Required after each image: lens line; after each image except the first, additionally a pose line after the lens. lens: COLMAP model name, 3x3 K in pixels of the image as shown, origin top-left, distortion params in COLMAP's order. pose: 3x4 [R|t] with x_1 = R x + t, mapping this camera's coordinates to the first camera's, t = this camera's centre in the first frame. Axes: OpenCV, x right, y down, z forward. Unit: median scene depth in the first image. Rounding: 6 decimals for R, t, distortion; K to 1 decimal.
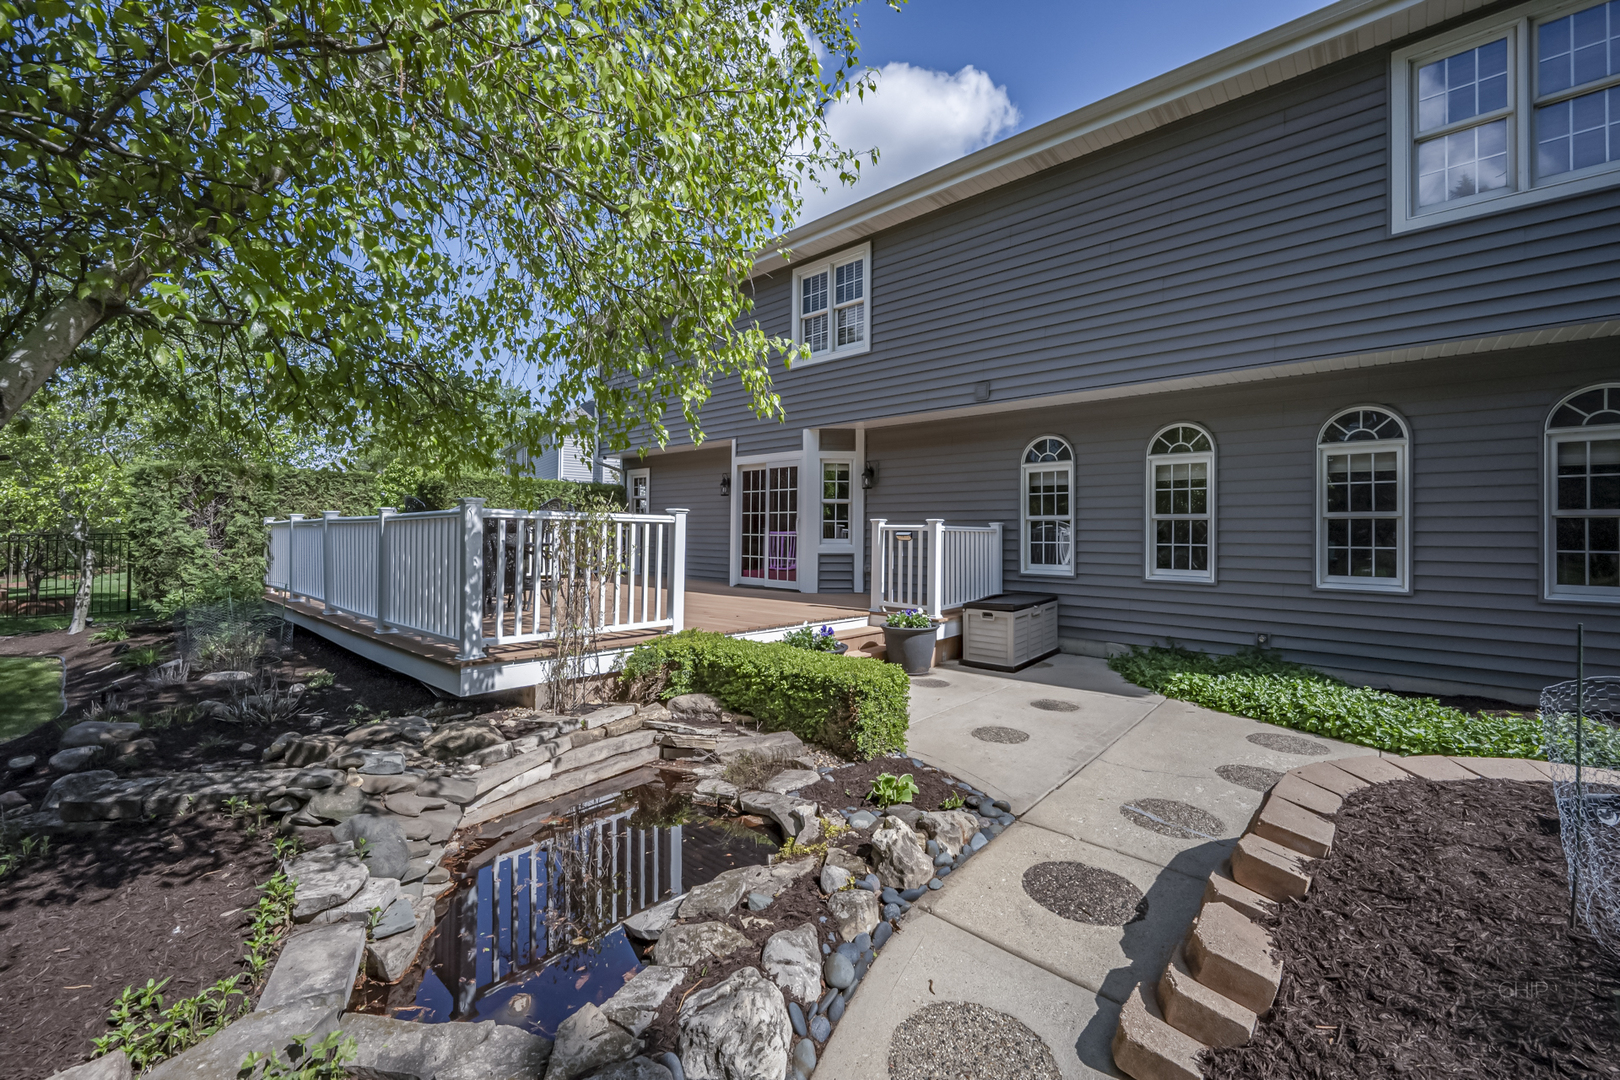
lens RADIAL K [[654.3, 0, 803.5], [0, 654.3, 524.7], [0, 0, 1]] dist [-0.000515, -0.000027]
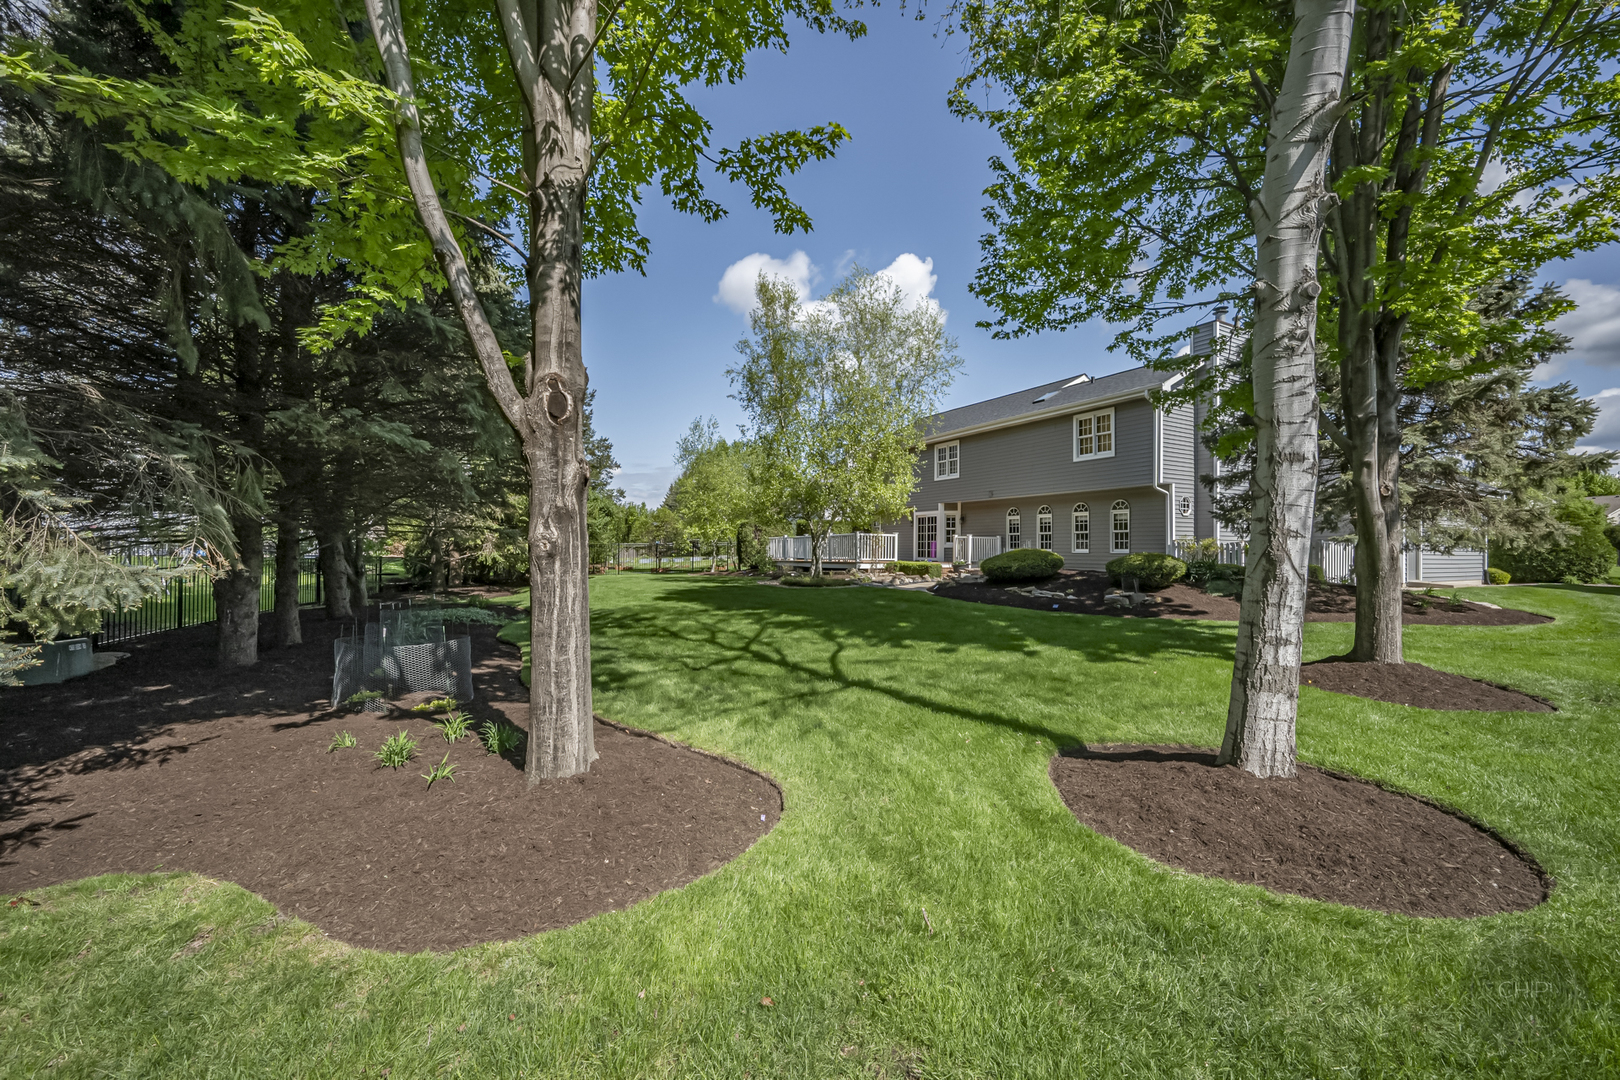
lens RADIAL K [[641.6, 0, 810.0], [0, 641.6, 540.0], [0, 0, 1]] dist [-0.000389, -0.000039]
pose [[0.954264, -0.008355, -0.298850, 0.318498], [0.006193, 0.999947, -0.008179, 0.032796], [0.298902, 0.005954, 0.954265, -1.923292]]
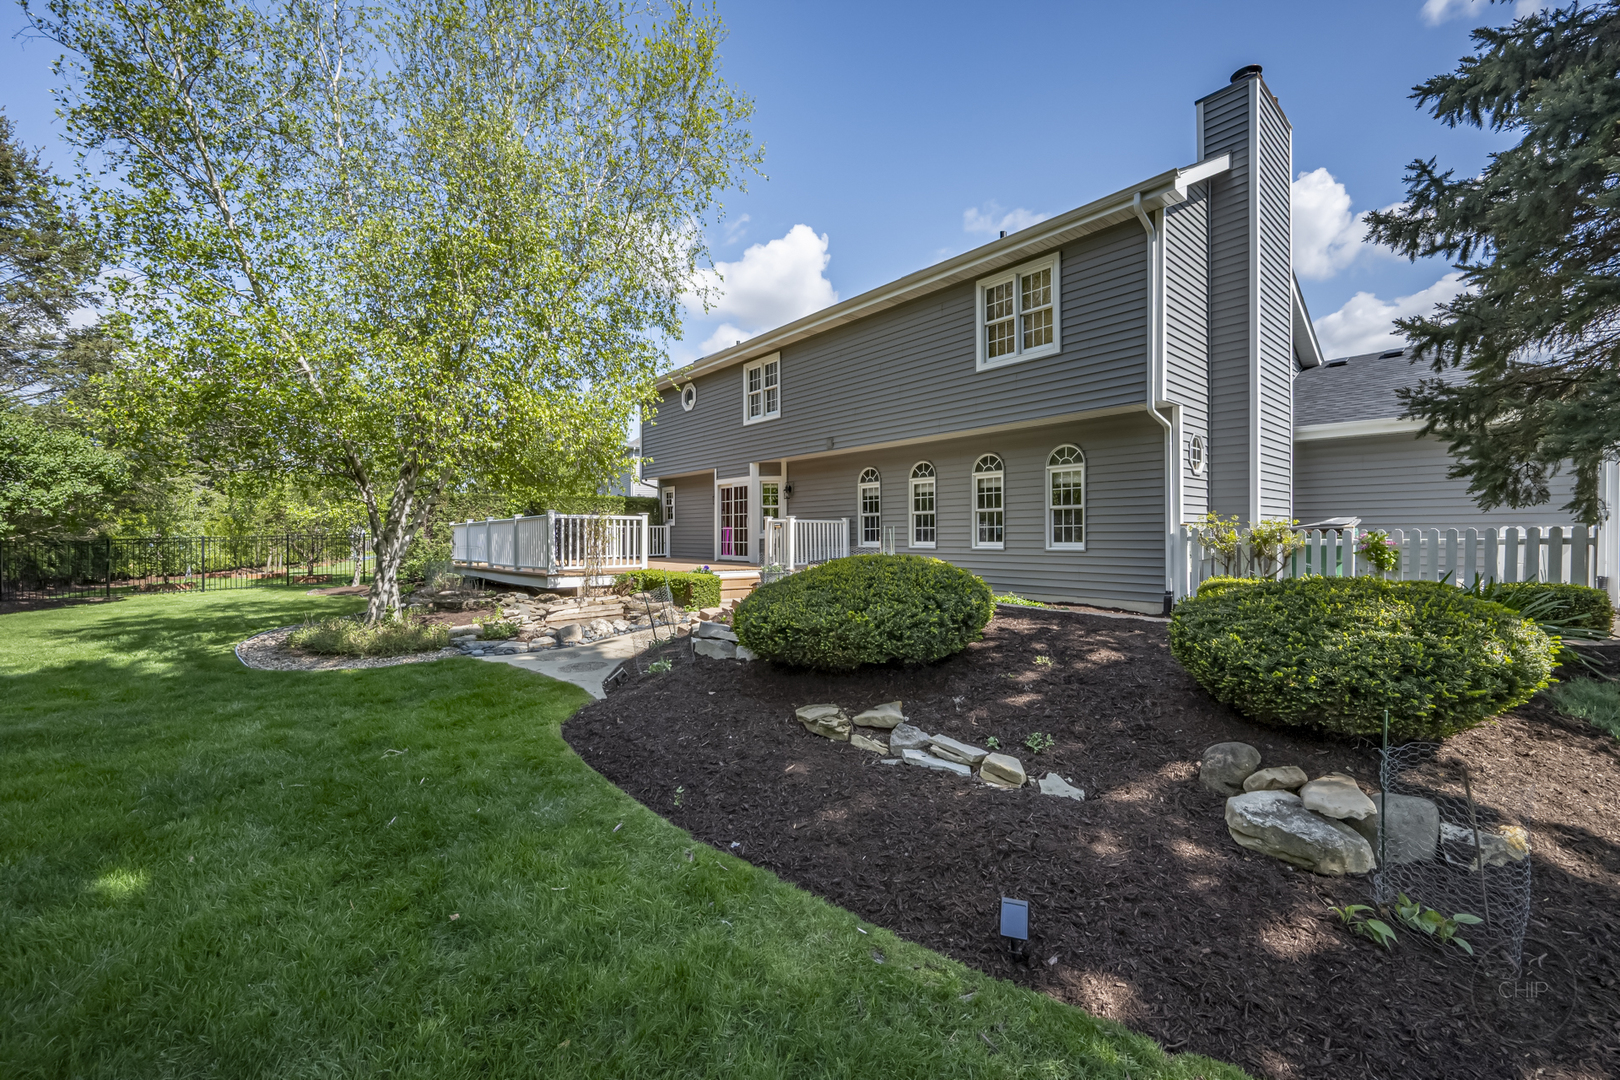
lens RADIAL K [[641.6, 0, 810.0], [0, 641.6, 540.0], [0, 0, 1]] dist [-0.000389, -0.000039]
pose [[0.992724, -0.012904, -0.119722, 0.369772], [0.015206, 0.999716, 0.018331, 0.021201], [0.119452, -0.020018, 0.992638, -0.632749]]
